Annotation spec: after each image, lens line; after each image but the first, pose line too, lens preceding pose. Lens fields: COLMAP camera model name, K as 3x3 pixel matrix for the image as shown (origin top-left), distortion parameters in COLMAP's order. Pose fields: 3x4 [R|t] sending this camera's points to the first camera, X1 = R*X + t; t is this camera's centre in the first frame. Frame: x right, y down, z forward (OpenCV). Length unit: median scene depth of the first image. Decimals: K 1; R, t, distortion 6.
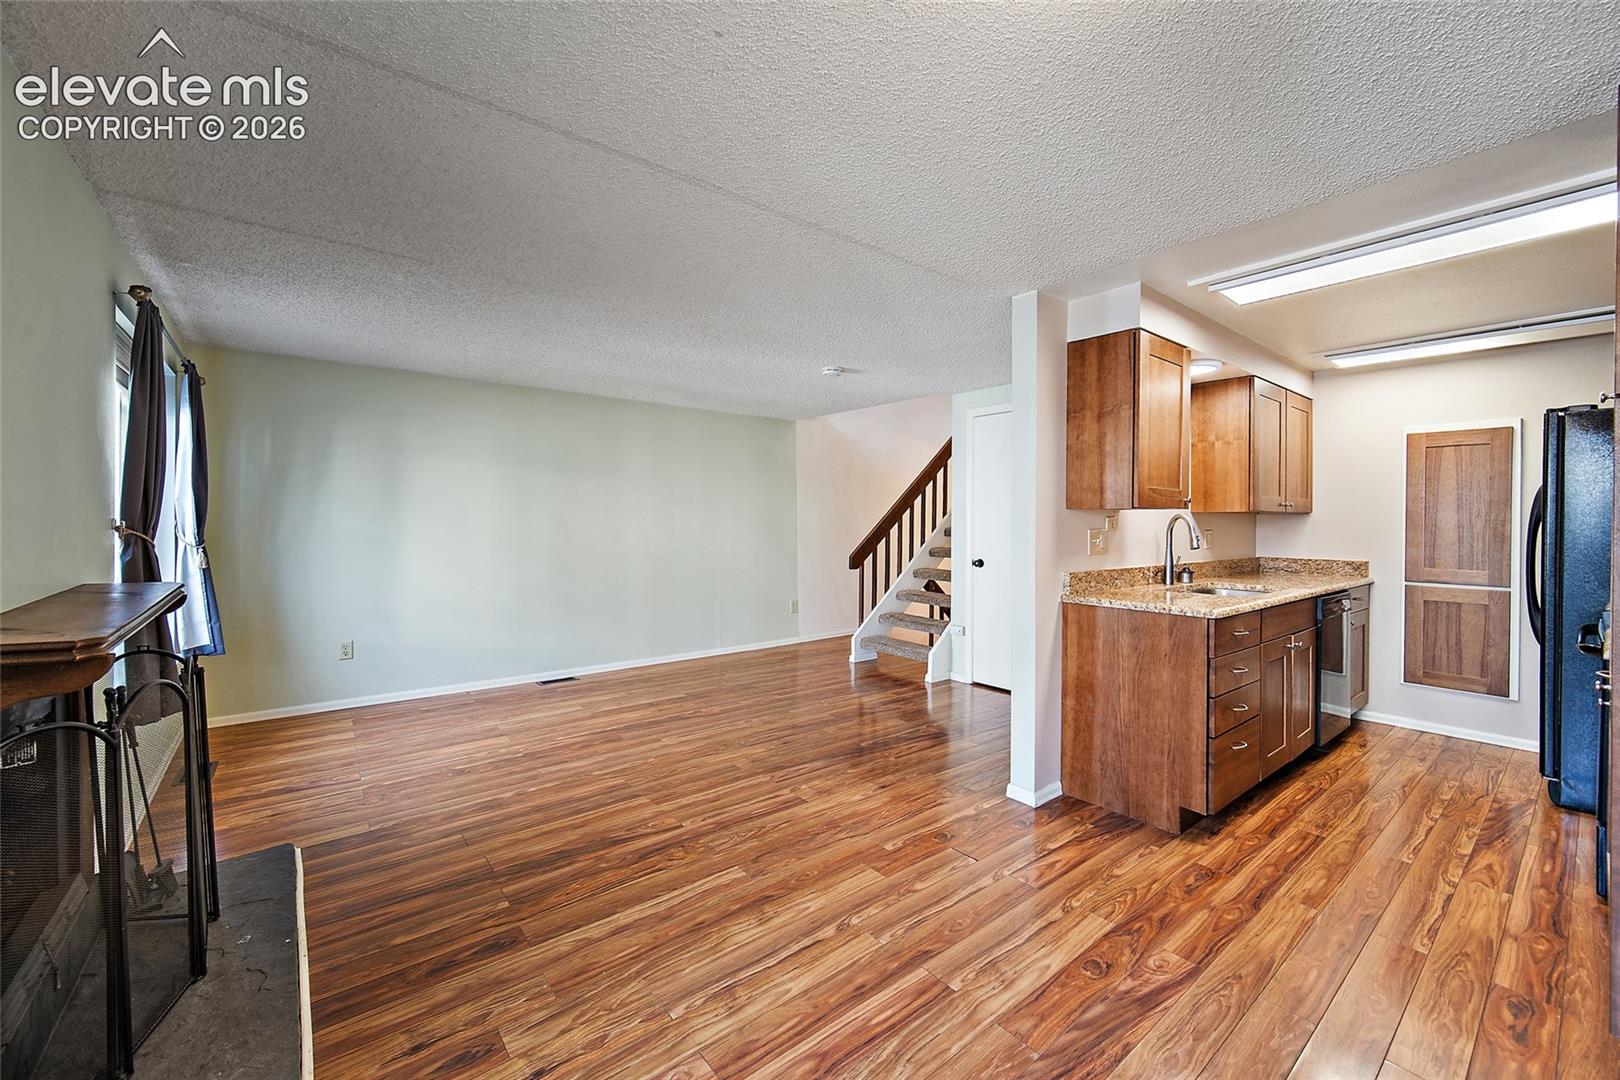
lens RADIAL K [[646.5, 0, 818.2], [0, 646.5, 527.9], [0, 0, 1]] dist [-0.001381, 0.000237]
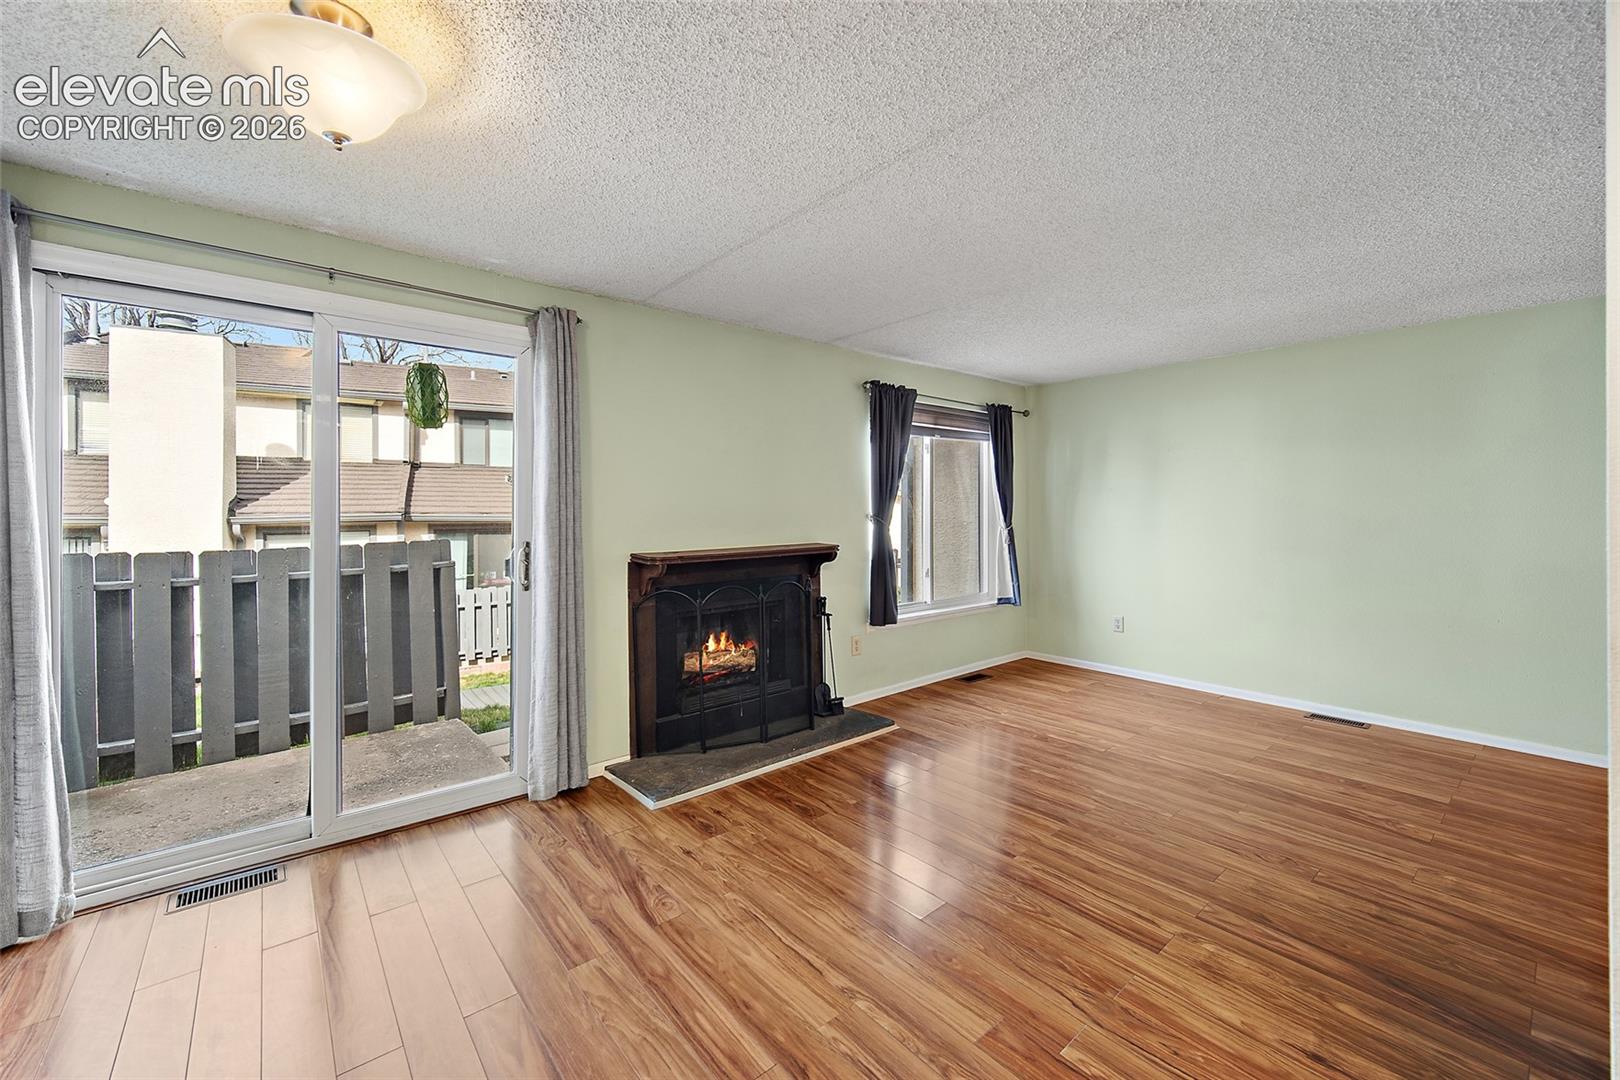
lens RADIAL K [[650.6, 0, 814.1], [0, 650.6, 519.8], [0, 0, 1]] dist [-0.002216, 0.000192]
pose [[0.021020, 0.009731, -0.999732, 0.631530], [-0.006870, 0.999930, 0.009588, -0.003920], [0.999755, 0.006666, 0.021086, 0.673047]]
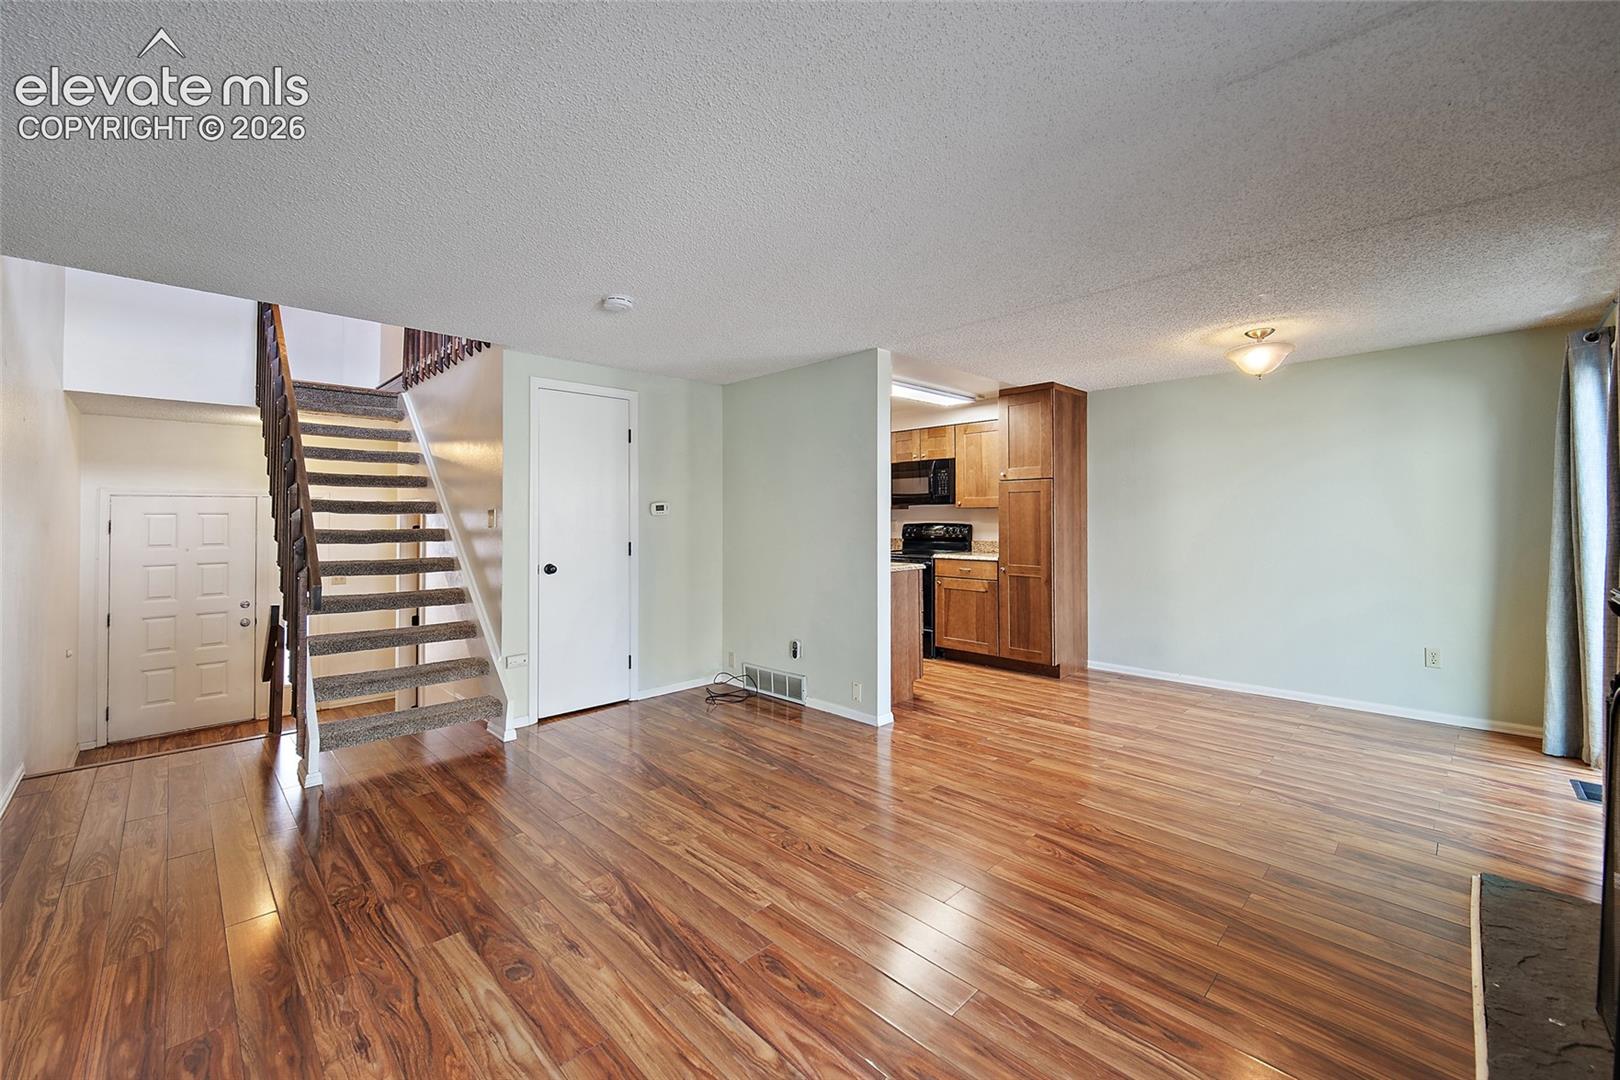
lens RADIAL K [[646.5, 0, 818.2], [0, 646.5, 527.9], [0, 0, 1]] dist [-0.001381, 0.000237]
pose [[-0.096566, -0.019169, 0.995142, -1.070577], [0.014068, 0.999688, 0.020622, -0.017827], [-0.995227, 0.015991, -0.096267, 1.338527]]
